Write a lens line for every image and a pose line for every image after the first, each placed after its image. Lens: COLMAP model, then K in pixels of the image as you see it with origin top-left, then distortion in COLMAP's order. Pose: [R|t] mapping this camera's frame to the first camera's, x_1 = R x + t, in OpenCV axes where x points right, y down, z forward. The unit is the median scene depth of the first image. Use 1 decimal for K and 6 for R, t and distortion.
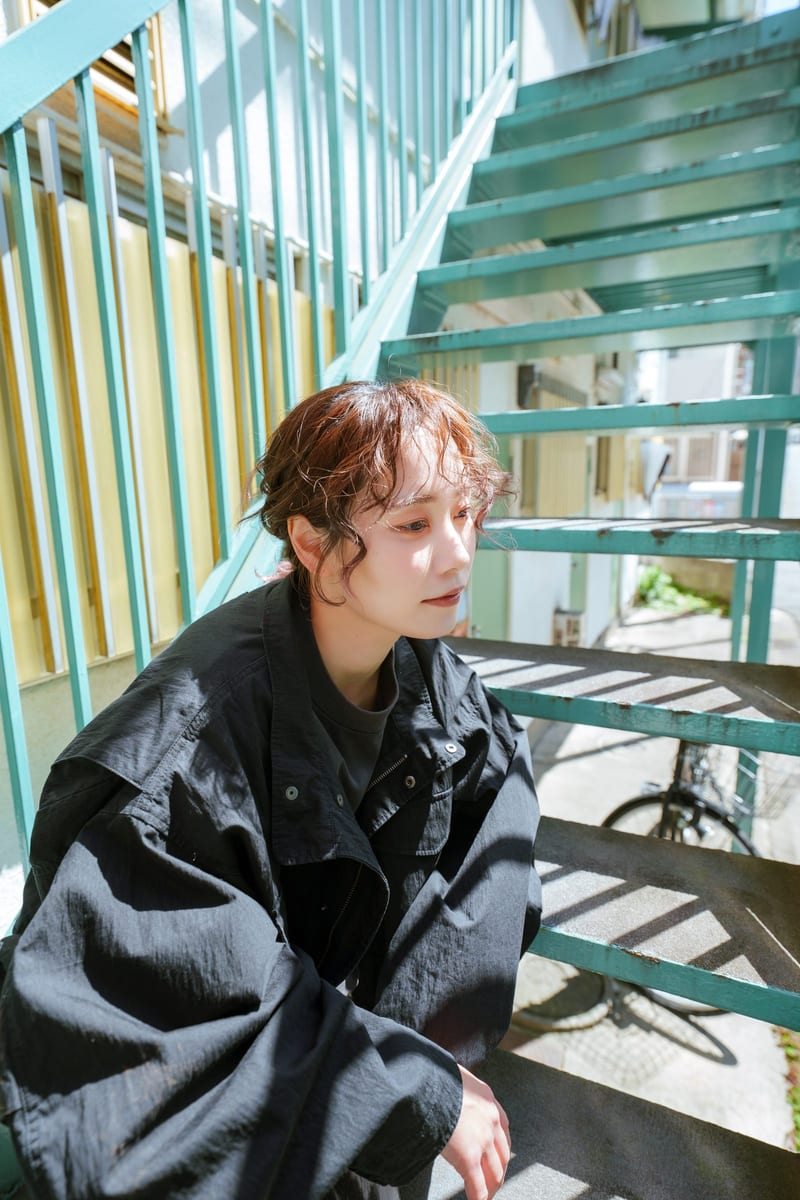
lens RADIAL K [[698.6, 0, 397.7], [0, 698.6, 601.1], [0, 0, 1]] dist [0.029702, -0.007831]
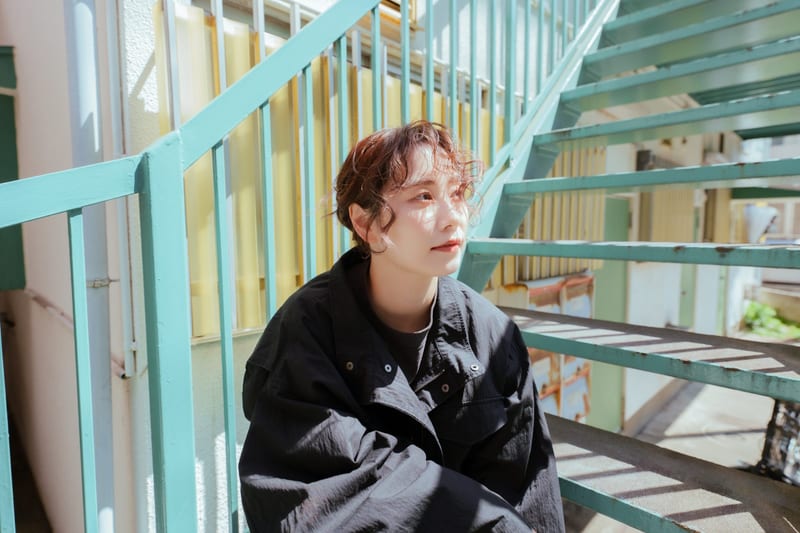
lens RADIAL K [[465.7, 0, 402.5], [0, 465.7, 269.0], [0, 0, 1]] dist [0.029702, -0.007831]
pose [[0.948991, 0.040216, -0.312729, 0.046244], [-0.072851, 0.992962, -0.093379, 0.068353], [0.306773, 0.111399, 0.945241, -0.090471]]
